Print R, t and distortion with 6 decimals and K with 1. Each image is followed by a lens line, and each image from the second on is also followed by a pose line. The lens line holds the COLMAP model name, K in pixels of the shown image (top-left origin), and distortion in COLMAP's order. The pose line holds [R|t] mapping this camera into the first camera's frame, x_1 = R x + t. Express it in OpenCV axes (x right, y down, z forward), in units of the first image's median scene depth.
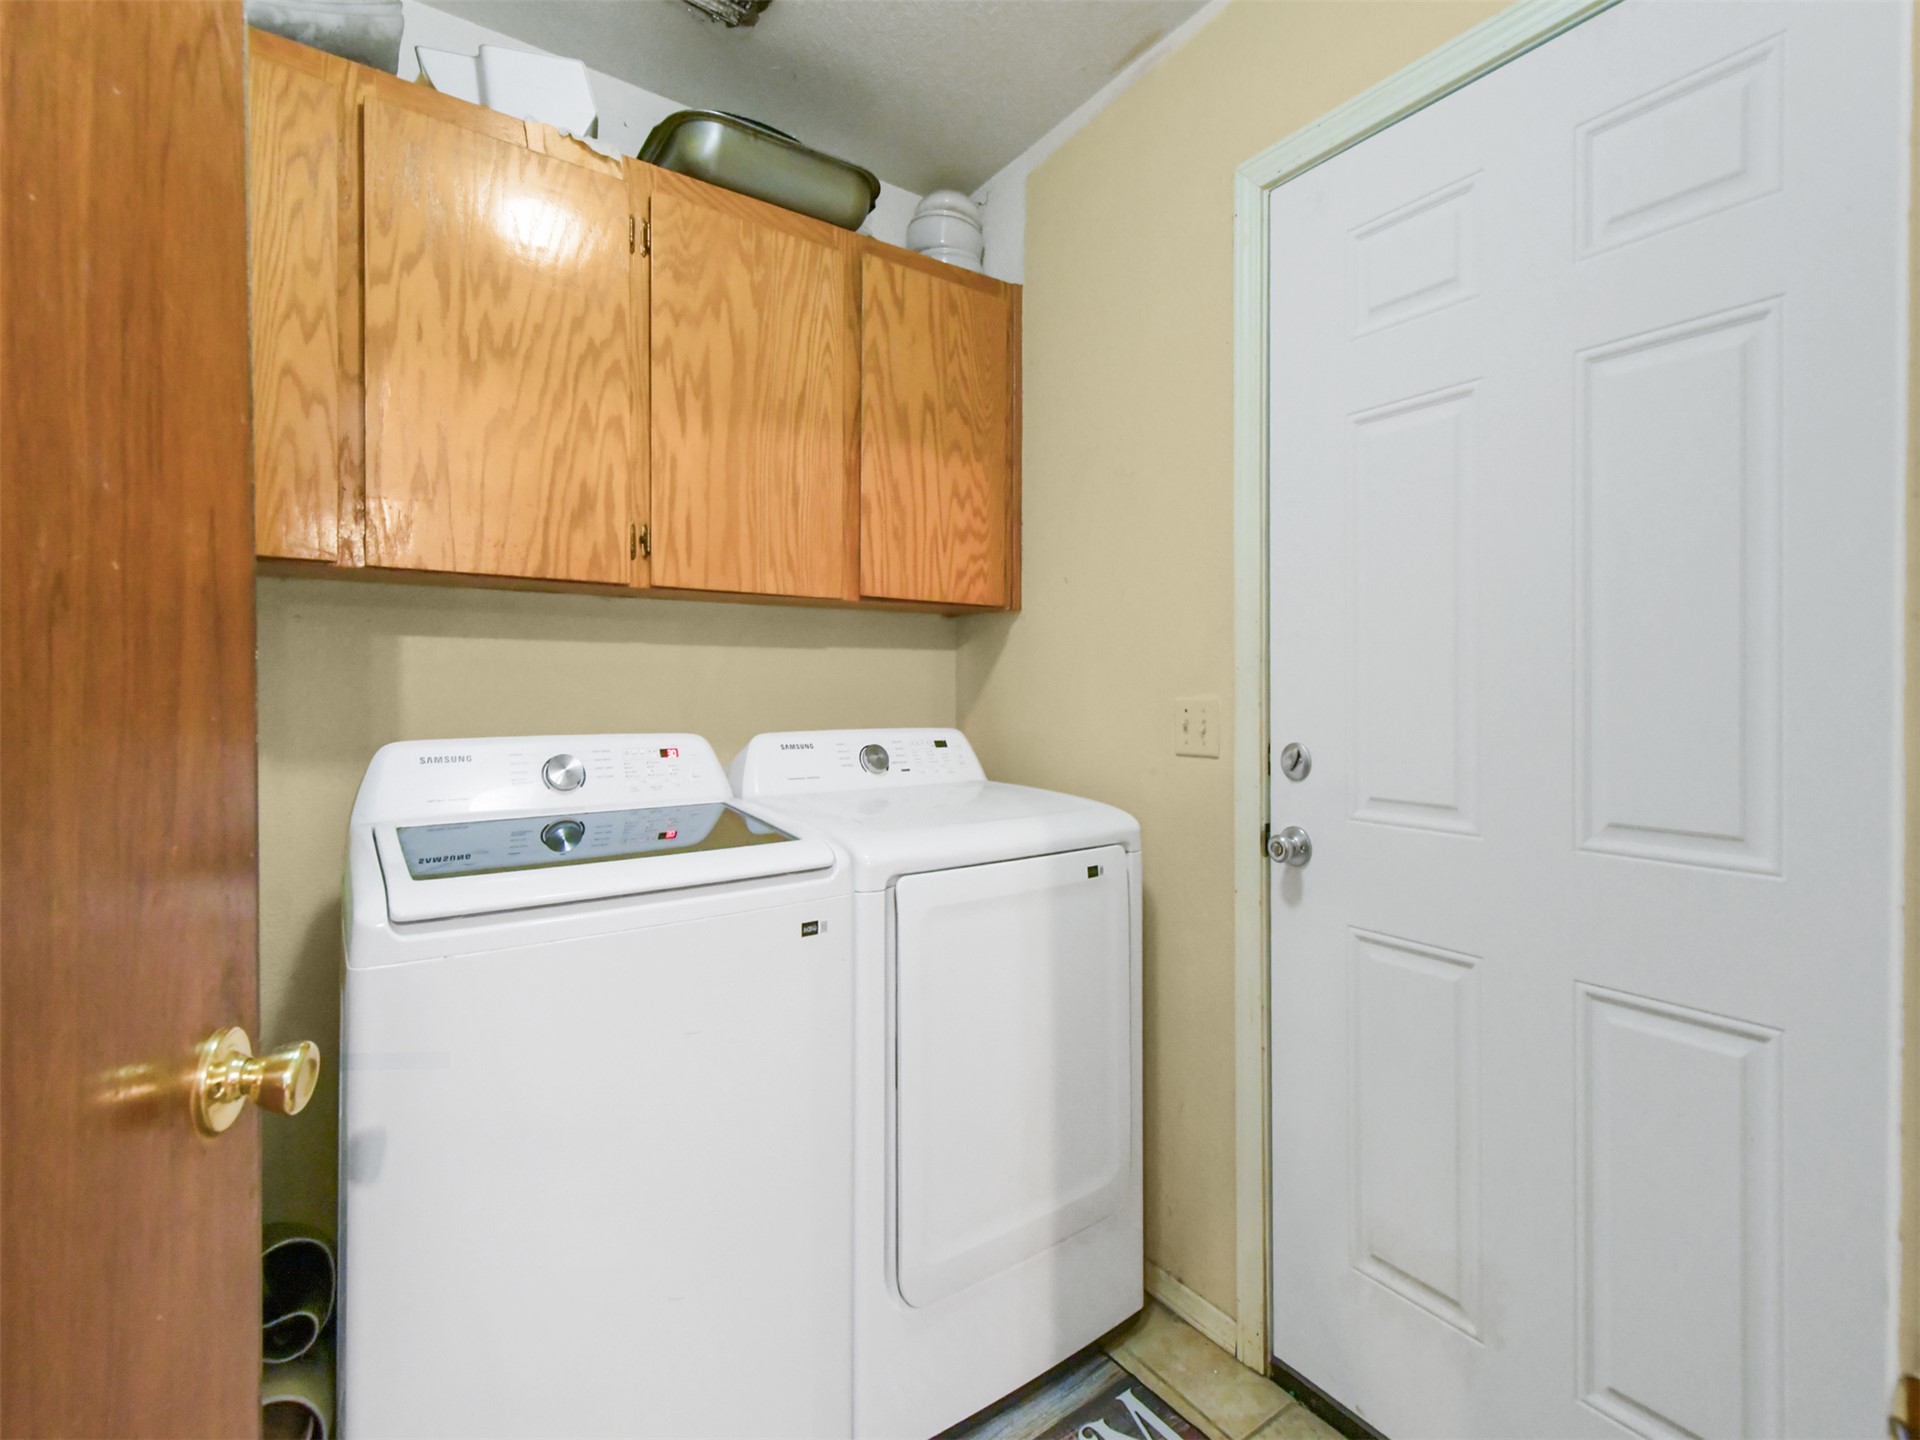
lens RADIAL K [[859.1, 0, 963.7], [0, 859.1, 687.6], [0, 0, 1]] dist [0.001936, -0.000122]
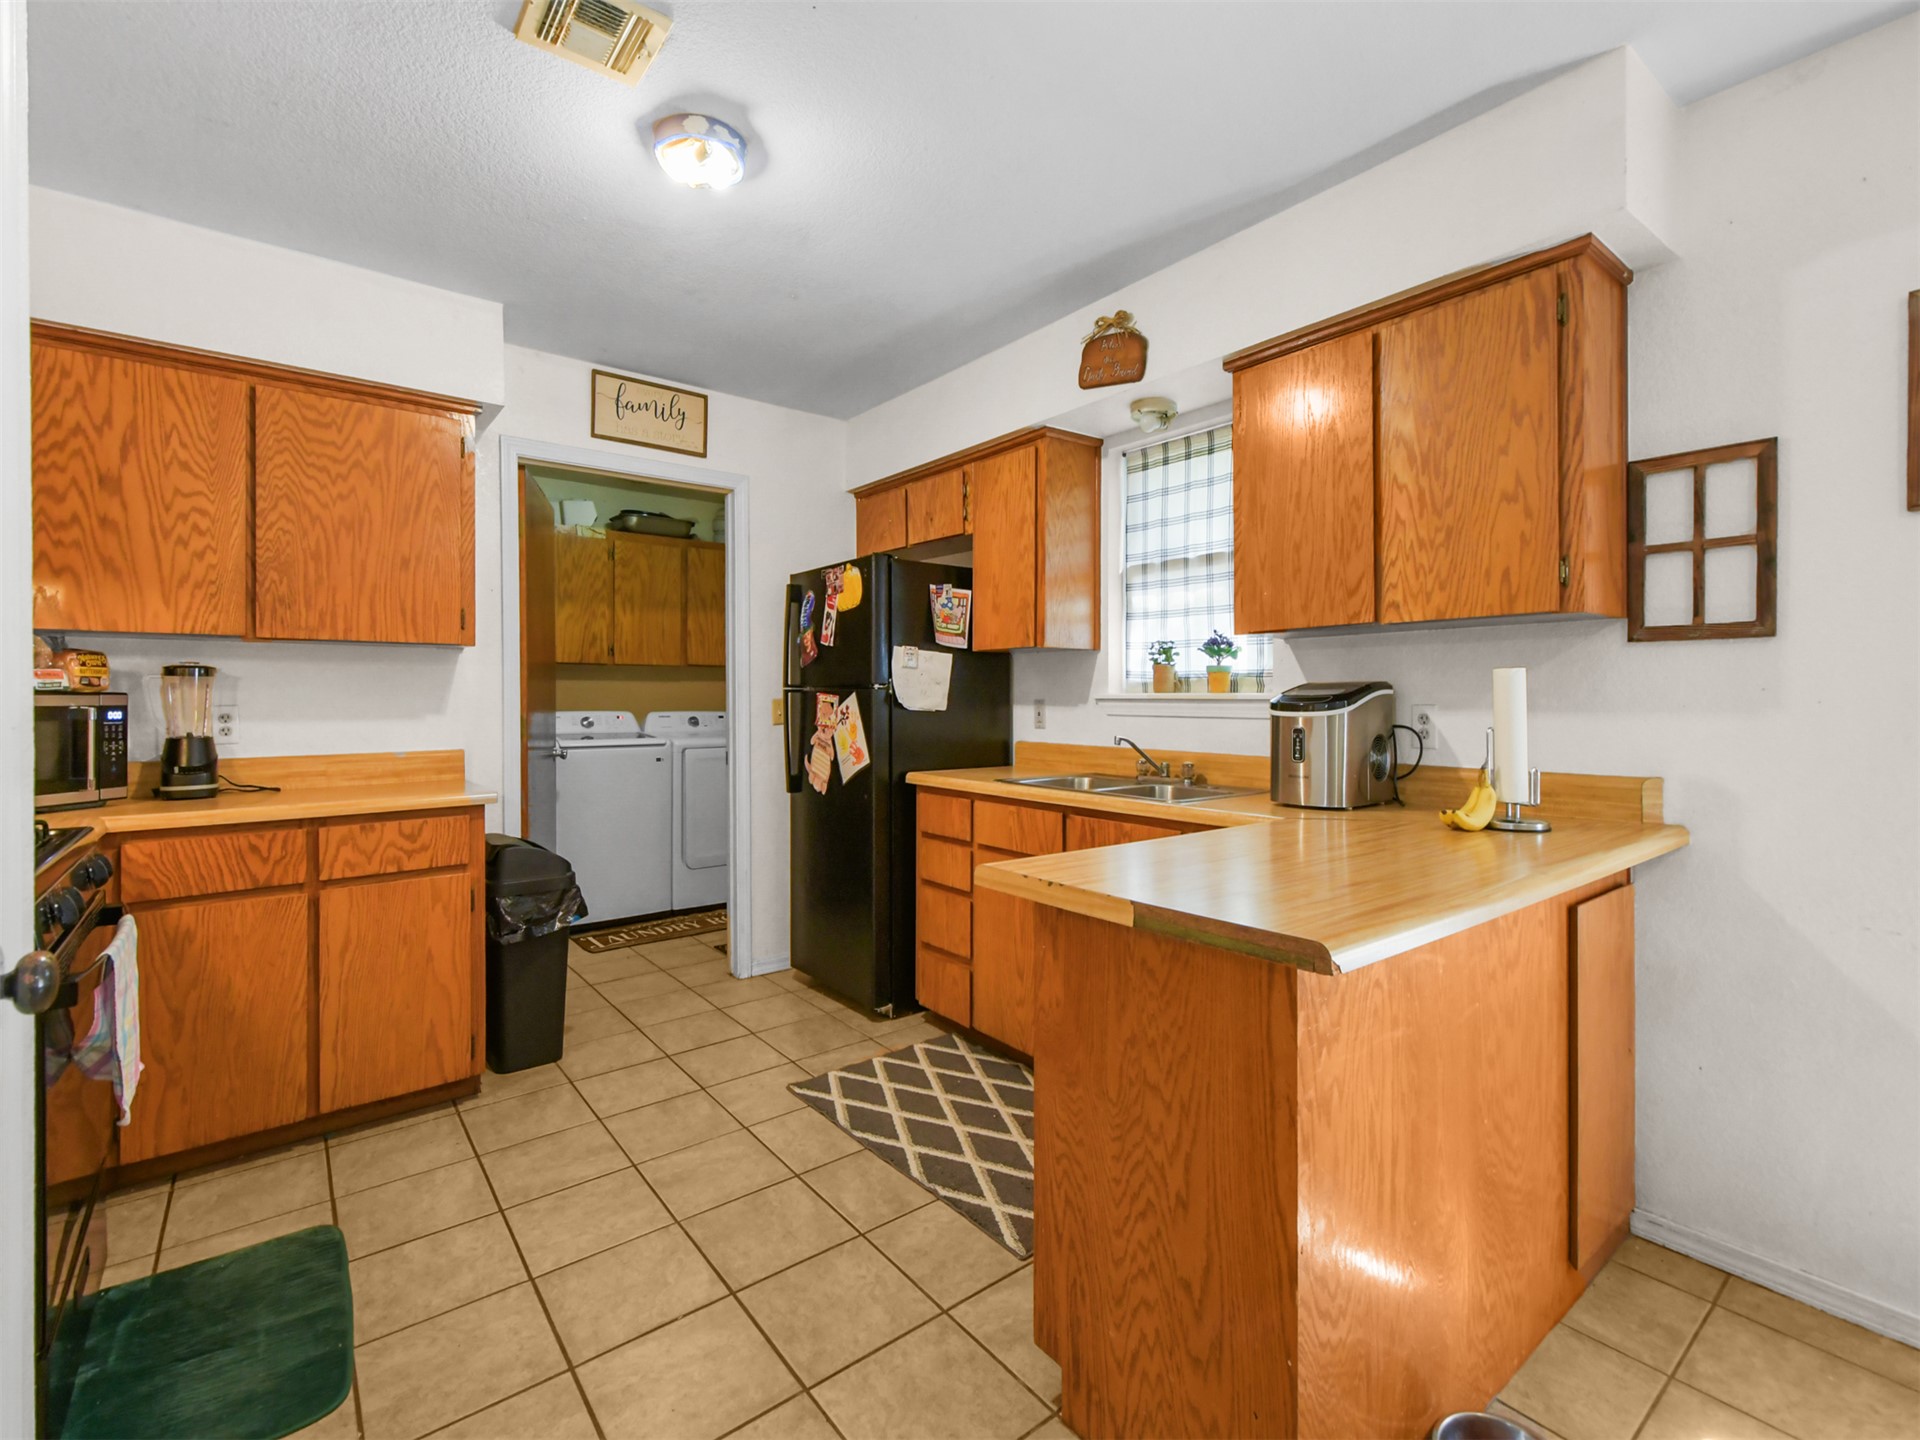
lens RADIAL K [[857.9, 0, 954.6], [0, 857.9, 701.4], [0, 0, 1]] dist [0.008345, -0.000681]
pose [[0.999084, 0.001303, 0.042766, 0.760549], [-0.001512, 0.999987, 0.004860, 0.001800], [-0.042759, -0.004921, 0.999073, -2.236755]]
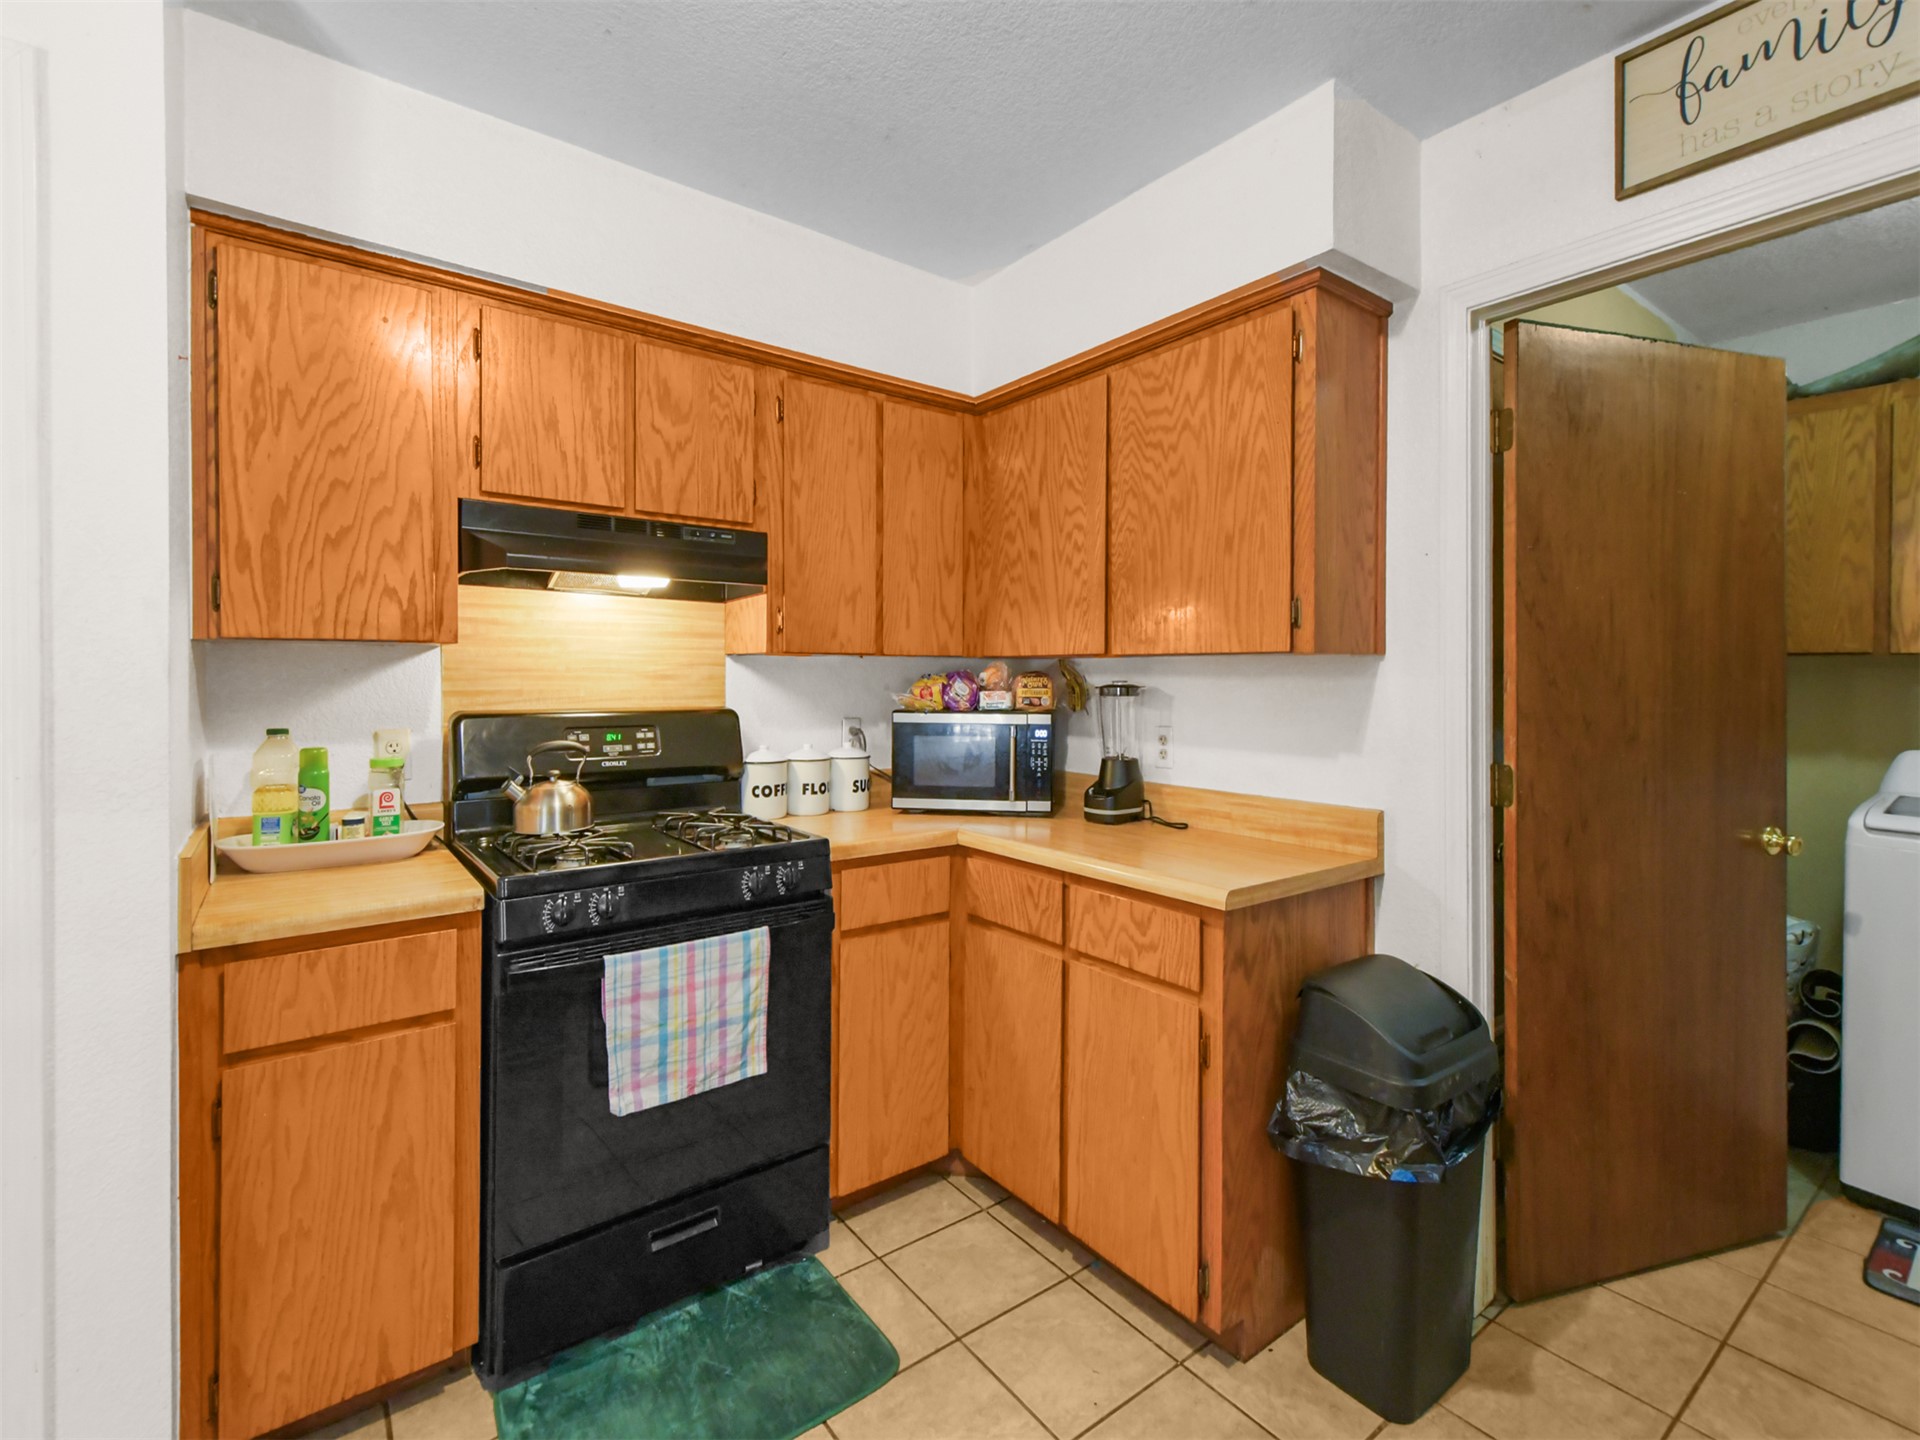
lens RADIAL K [[877.7, 0, 956.2], [0, 877.7, 683.2], [0, 0, 1]] dist [0.014672, -0.000135]
pose [[0.030714, 0.011655, -0.999460, 0.985697], [-0.006670, 0.999912, 0.011456, -0.074277], [0.999506, 0.006315, 0.030789, -0.906106]]
